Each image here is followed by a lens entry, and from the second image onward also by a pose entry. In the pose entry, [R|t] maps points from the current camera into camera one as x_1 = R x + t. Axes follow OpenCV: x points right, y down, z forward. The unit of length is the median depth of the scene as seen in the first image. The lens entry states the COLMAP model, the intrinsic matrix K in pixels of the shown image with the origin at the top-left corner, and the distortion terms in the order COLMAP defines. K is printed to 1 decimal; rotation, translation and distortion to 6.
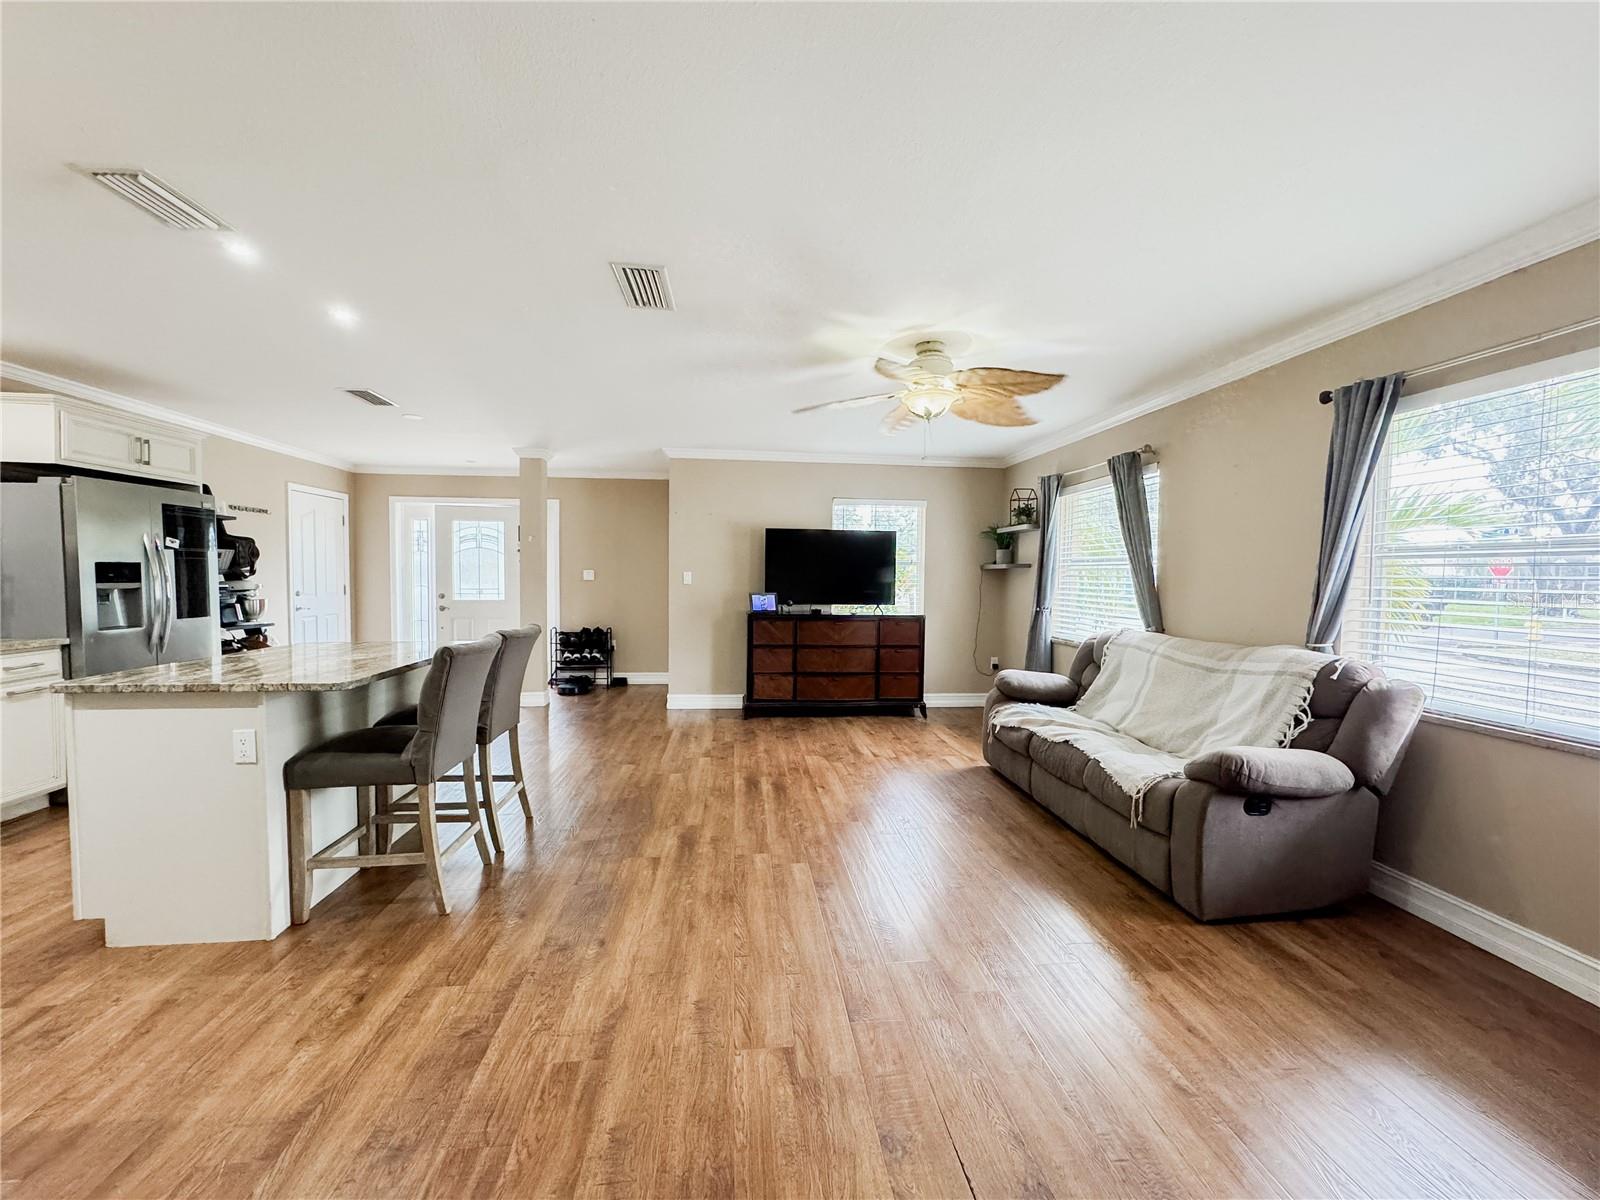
lens RADIAL K [[637.4, 0, 800.0], [0, 637.4, 600.0], [0, 0, 1]] dist [-0.001371, 0.000127]
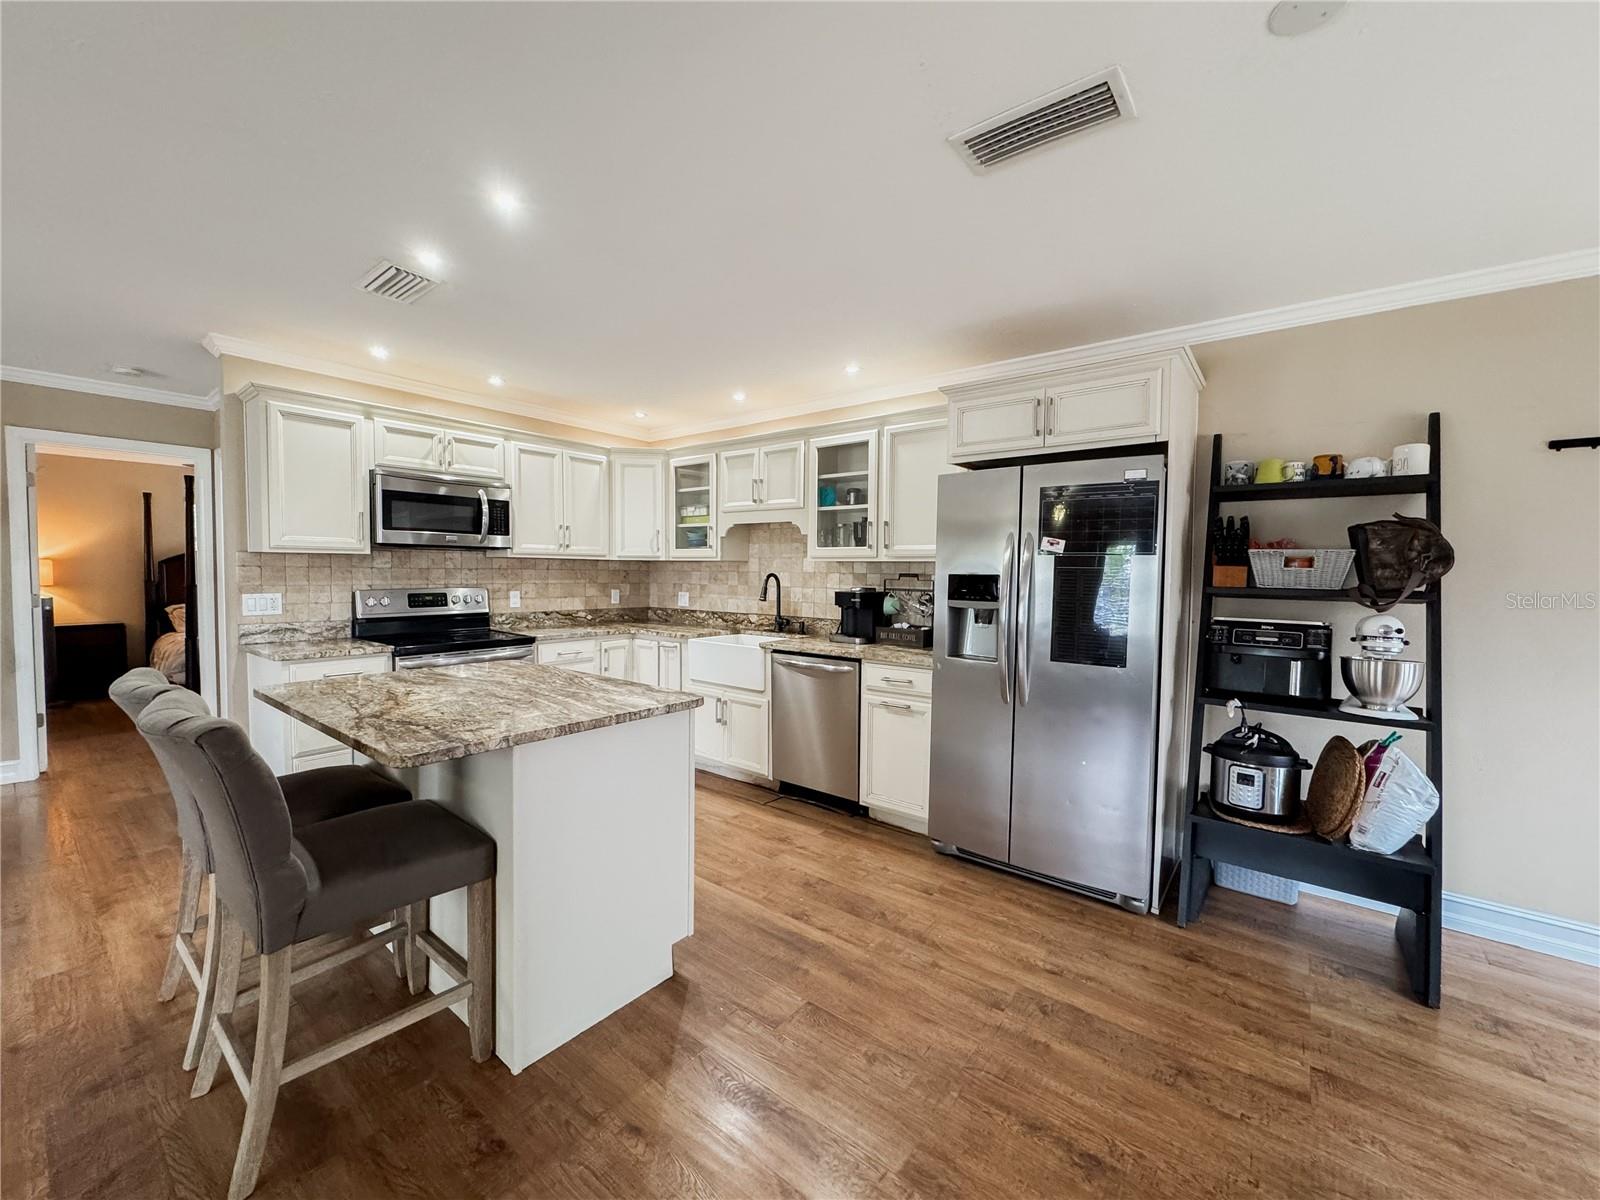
lens RADIAL K [[637.4, 0, 800.0], [0, 637.4, 600.0], [0, 0, 1]] dist [-0.001371, 0.000127]
pose [[-0.697798, 0.015549, -0.716126, -0.334221], [-0.049139, 0.996370, 0.069515, -0.066478], [0.714607, 0.083697, -0.694501, 1.280329]]
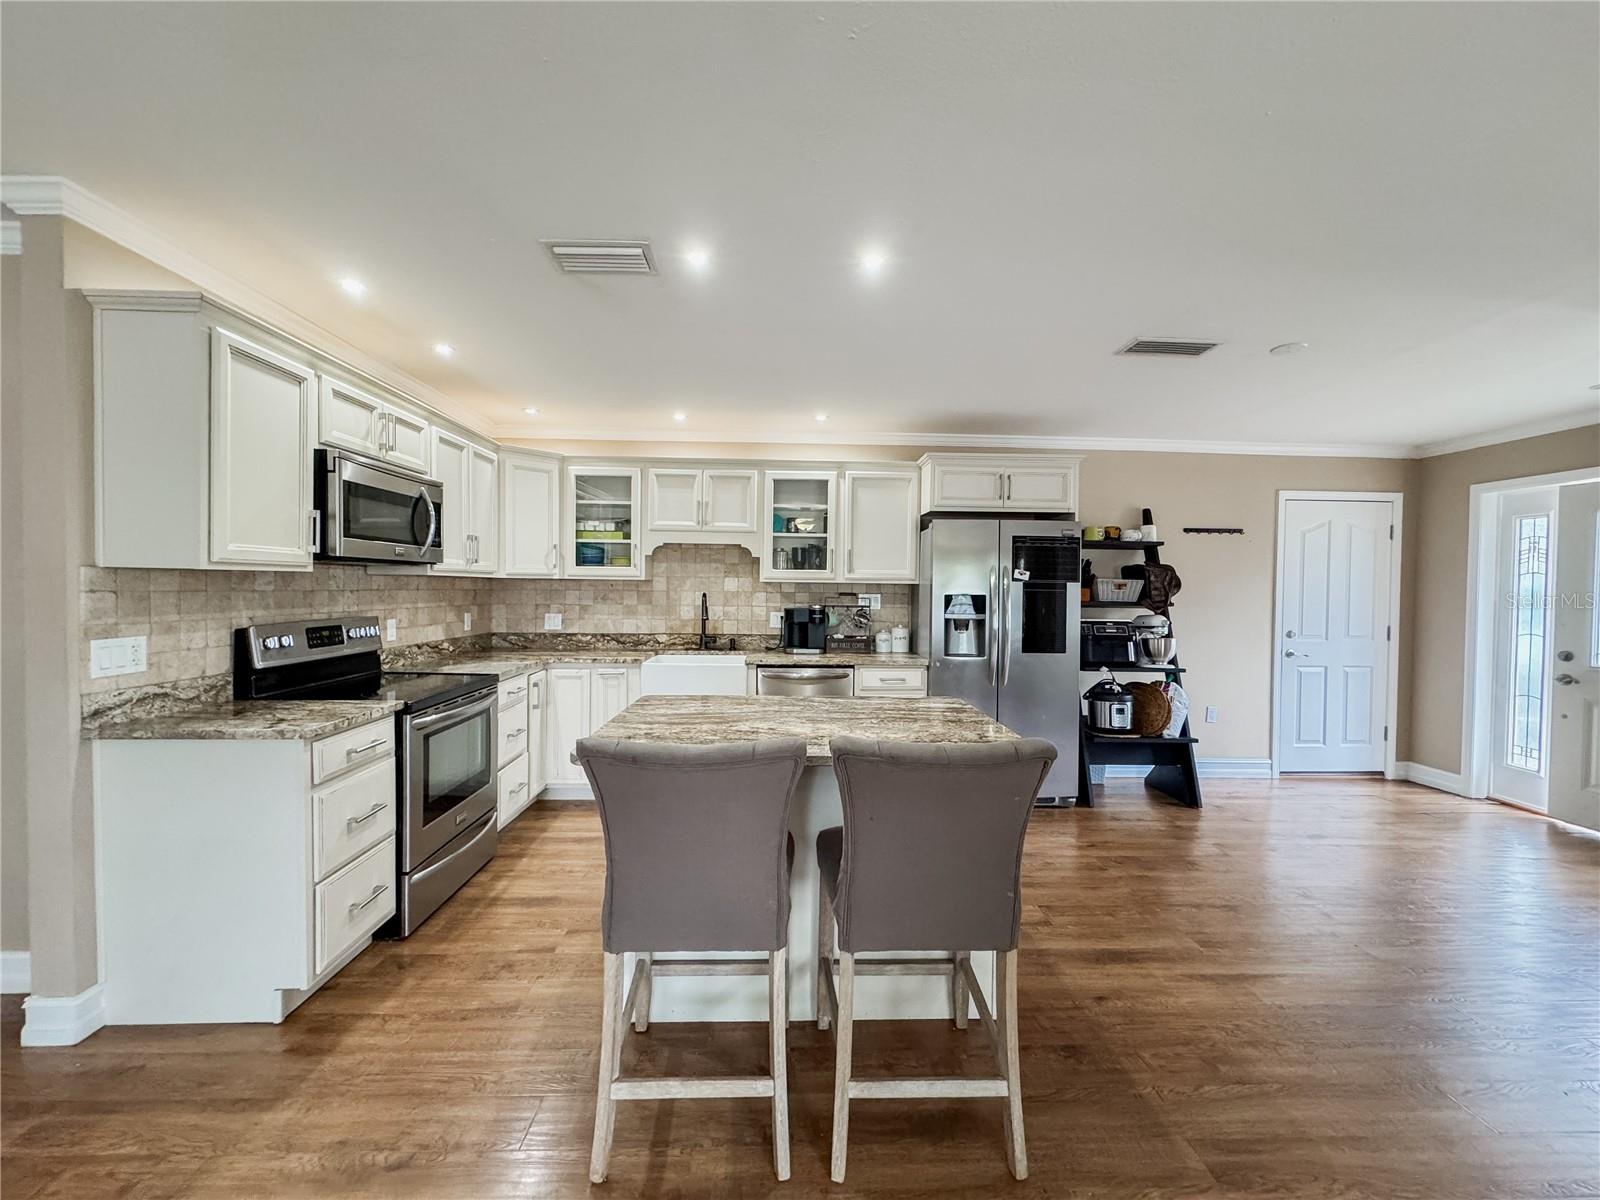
lens RADIAL K [[637.0, 0, 800.0], [0, 637.0, 600.0], [0, 0, 1]] dist [-0.000702, 0.000047]
pose [[-0.071822, 0.010719, -0.997360, 0.017206], [-0.055199, 0.998367, 0.014705, -0.046964], [0.995889, 0.056109, -0.071113, 0.735421]]
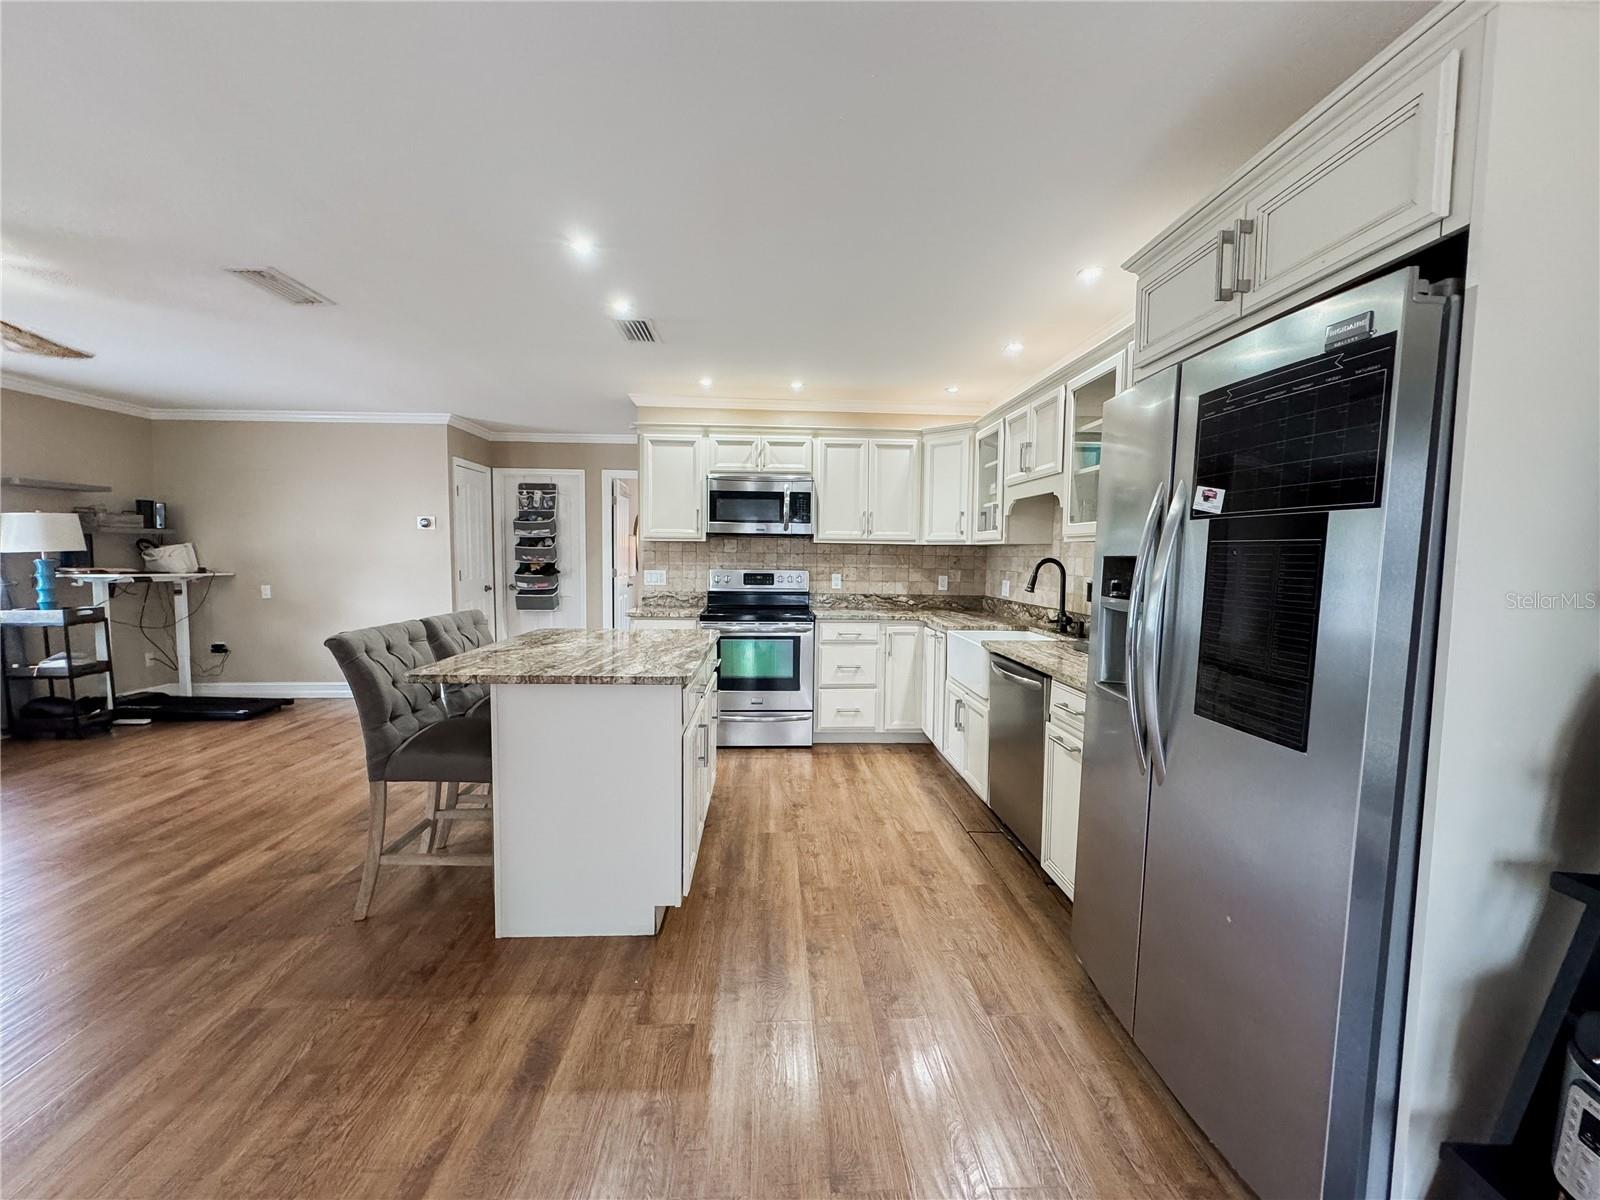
lens RADIAL K [[637.4, 0, 800.0], [0, 637.4, 600.0], [0, 0, 1]] dist [-0.001371, 0.000127]
pose [[-0.998438, -0.027246, 0.048782, -0.781610], [-0.021443, 0.993044, 0.115774, -0.070790], [-0.051597, 0.114547, -0.992077, 1.374618]]
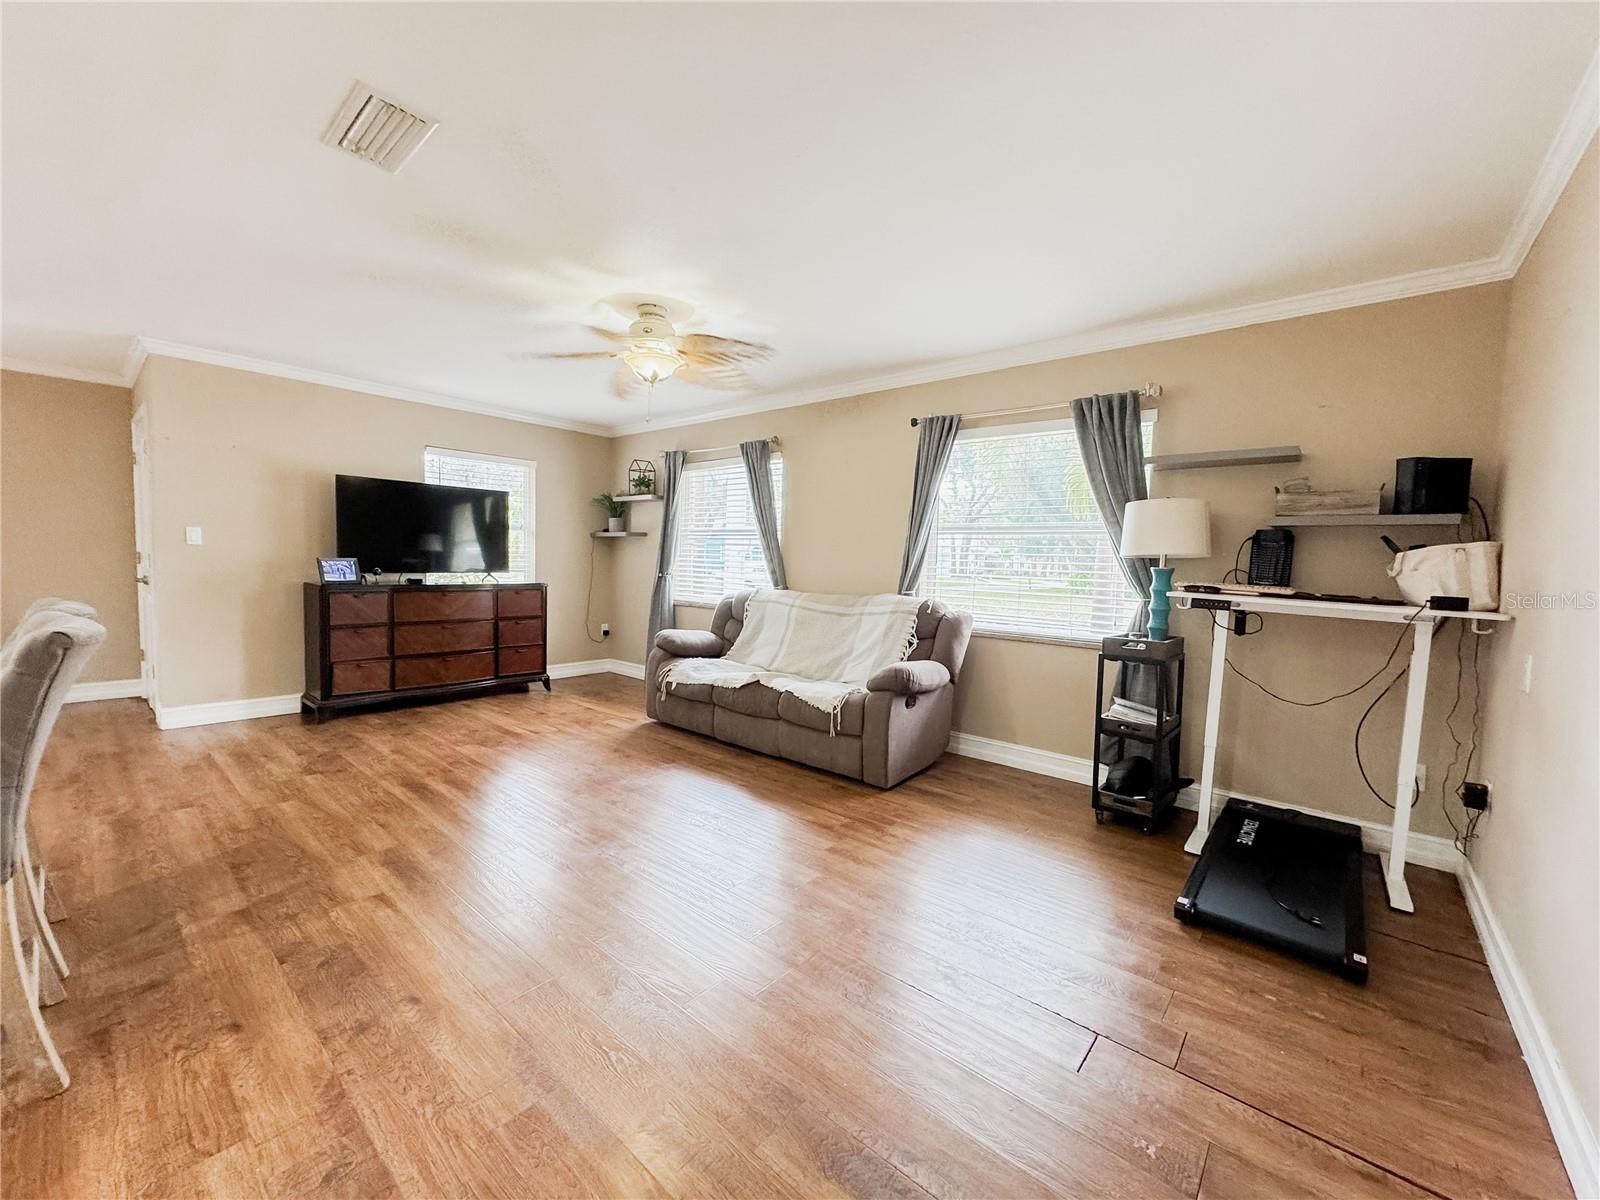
lens RADIAL K [[637.4, 0, 800.0], [0, 637.4, 600.0], [0, 0, 1]] dist [-0.001371, 0.000127]
pose [[0.725694, -0.037406, 0.687000, -0.272811], [0.009628, 0.998975, 0.044223, 0.015836], [-0.687951, -0.025478, 0.725310, 0.076815]]
